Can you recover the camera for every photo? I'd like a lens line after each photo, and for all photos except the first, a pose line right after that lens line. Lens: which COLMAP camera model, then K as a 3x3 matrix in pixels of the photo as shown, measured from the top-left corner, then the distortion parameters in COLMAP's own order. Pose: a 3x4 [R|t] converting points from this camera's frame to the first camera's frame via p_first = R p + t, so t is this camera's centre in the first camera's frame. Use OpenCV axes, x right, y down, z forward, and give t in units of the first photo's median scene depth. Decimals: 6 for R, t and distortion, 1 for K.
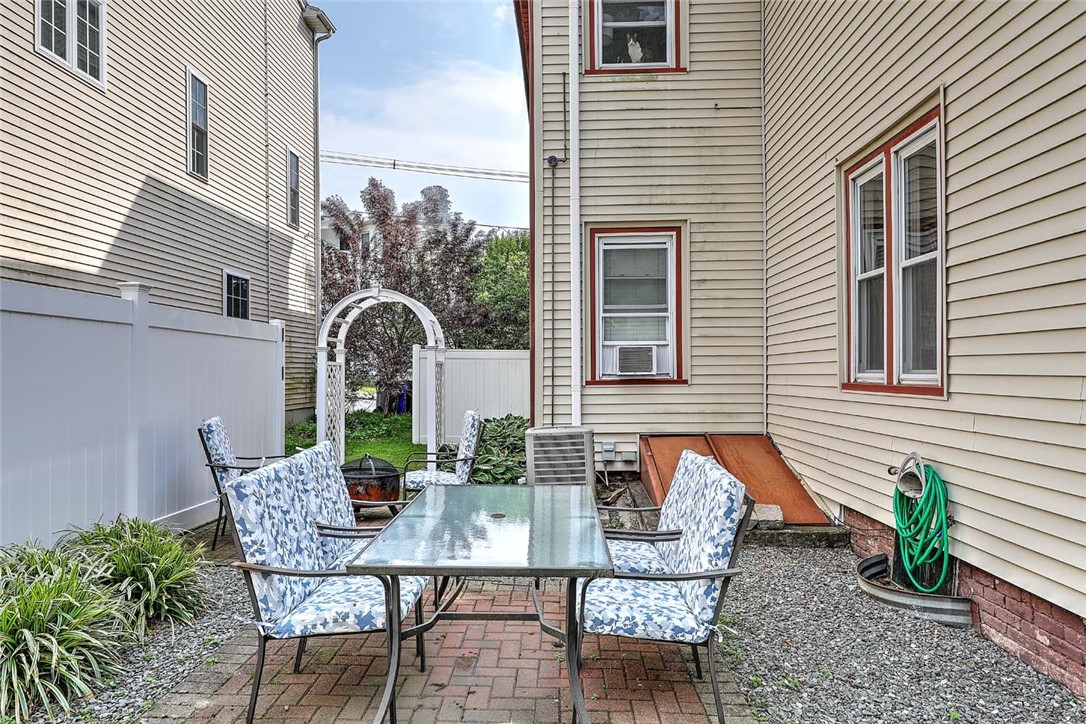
lens RADIAL K [[697.2, 0, 546.9], [0, 697.2, 362.6], [0, 0, 1]] dist [0.019408, -0.003234]
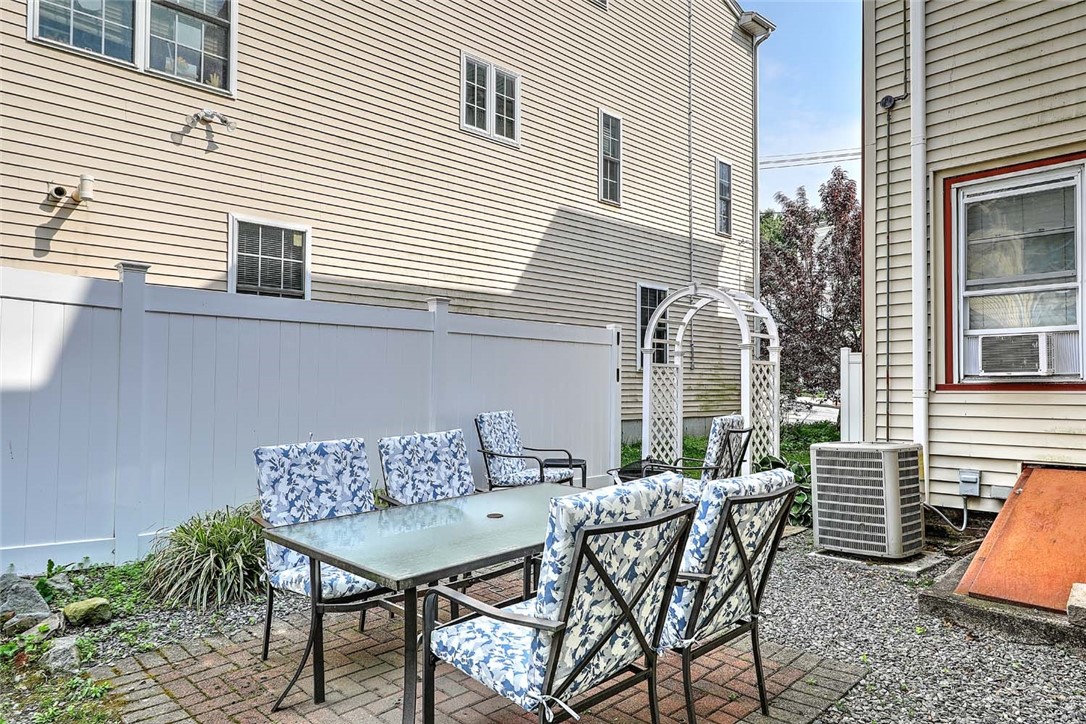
lens RADIAL K [[697.2, 0, 546.9], [0, 697.2, 362.6], [0, 0, 1]] dist [0.019408, -0.003234]
pose [[0.721099, -0.013989, -0.692691, 0.271496], [0.001573, 0.999827, -0.018555, 0.016116], [0.692830, 0.012290, 0.720996, 0.171779]]
